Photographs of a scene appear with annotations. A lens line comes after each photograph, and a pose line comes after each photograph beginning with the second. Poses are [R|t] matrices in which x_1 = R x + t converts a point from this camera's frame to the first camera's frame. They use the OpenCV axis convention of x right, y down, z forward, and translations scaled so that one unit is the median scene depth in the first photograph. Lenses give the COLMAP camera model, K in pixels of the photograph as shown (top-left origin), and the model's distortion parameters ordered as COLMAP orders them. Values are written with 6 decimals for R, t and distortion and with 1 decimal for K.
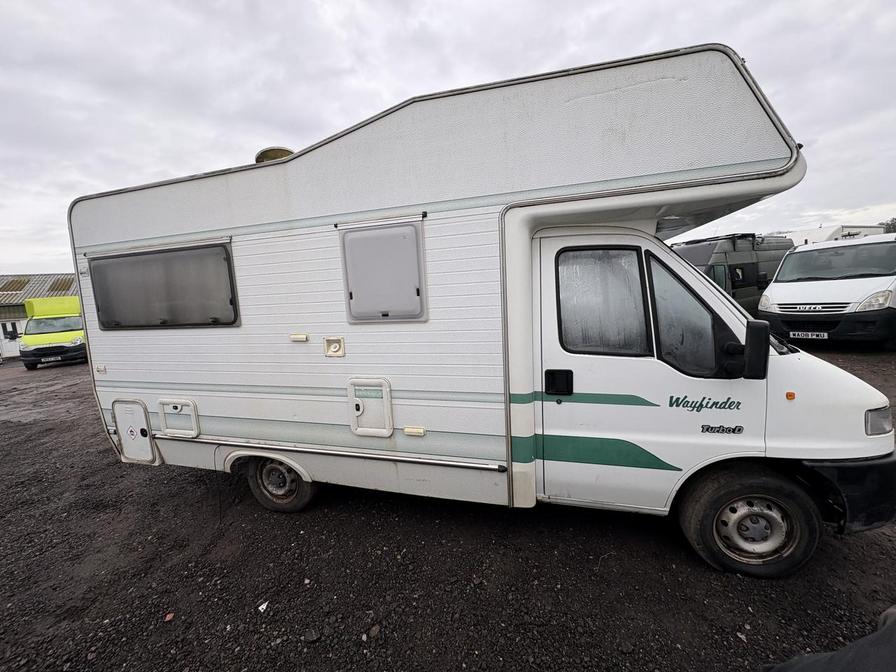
lens RADIAL K [[361.7, 0, 448.7], [0, 361.7, 373.9], [0, 0, 1]] dist [-0.000037, -0.000002]
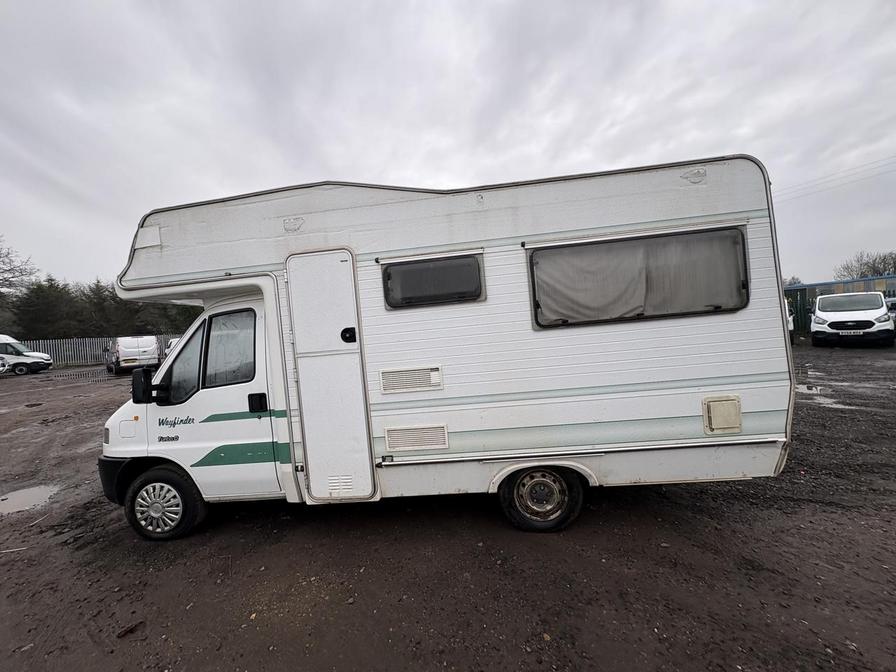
lens RADIAL K [[286.4, 0, 448.9], [0, 286.4, 340.9], [0, 0, 1]] dist [-0.000192, -0.000010]
pose [[0.969430, -0.064956, 0.236613, -0.908253], [0.099260, 0.985713, -0.136079, -0.019612], [-0.224393, 0.155405, 0.962027, 0.283720]]
